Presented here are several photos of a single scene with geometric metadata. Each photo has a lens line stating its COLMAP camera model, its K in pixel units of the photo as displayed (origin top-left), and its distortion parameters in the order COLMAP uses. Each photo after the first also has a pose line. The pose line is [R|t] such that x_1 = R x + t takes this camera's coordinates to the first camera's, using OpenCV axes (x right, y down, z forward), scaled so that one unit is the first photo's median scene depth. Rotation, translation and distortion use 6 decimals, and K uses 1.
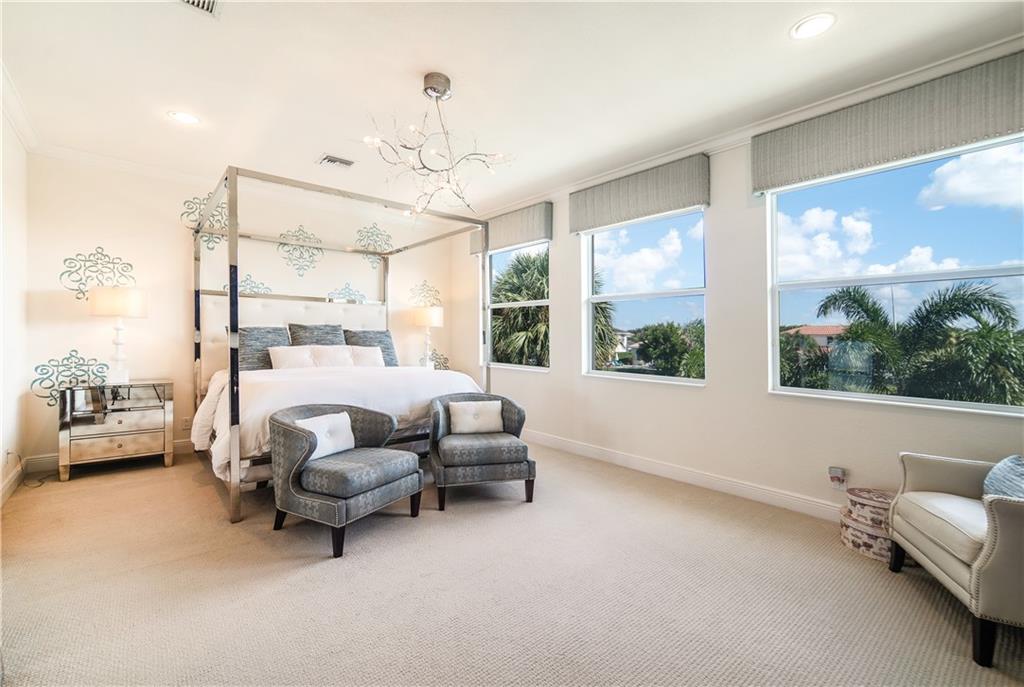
lens RADIAL K [[482.0, 0, 512.6], [0, 482.0, 346.5], [0, 0, 1]] dist [-0.026667, 0.027311]
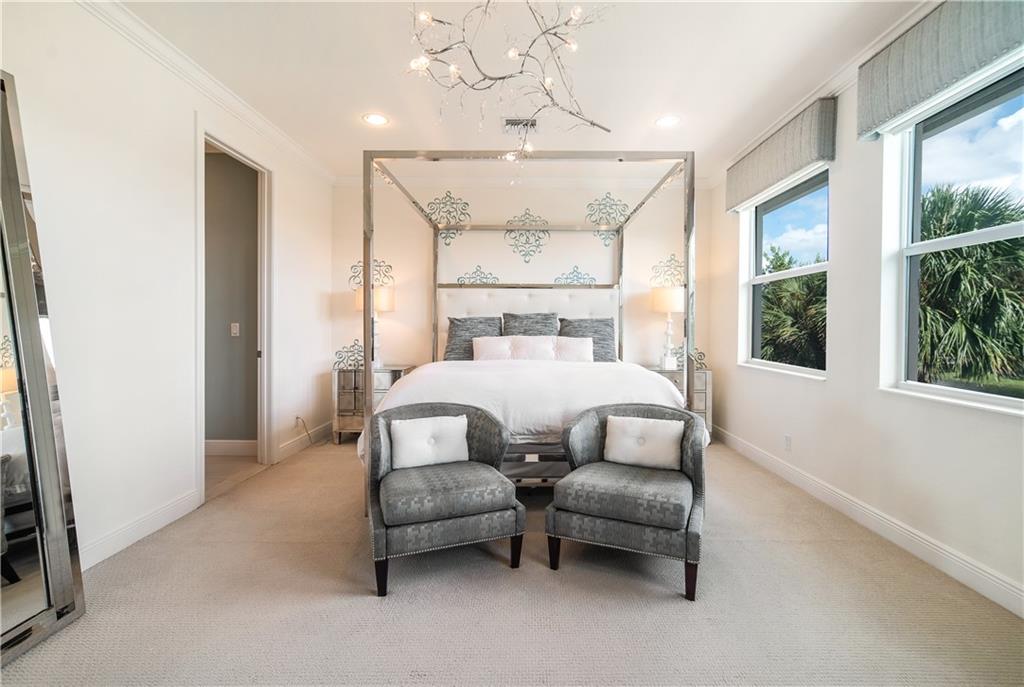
lens RADIAL K [[482.0, 0, 512.6], [0, 482.0, 346.5], [0, 0, 1]] dist [-0.026667, 0.027311]
pose [[0.754565, 0.015158, -0.656050, 0.206405], [-0.003503, 0.999812, 0.019070, 0.000580], [0.656216, -0.012091, 0.754476, 0.337287]]
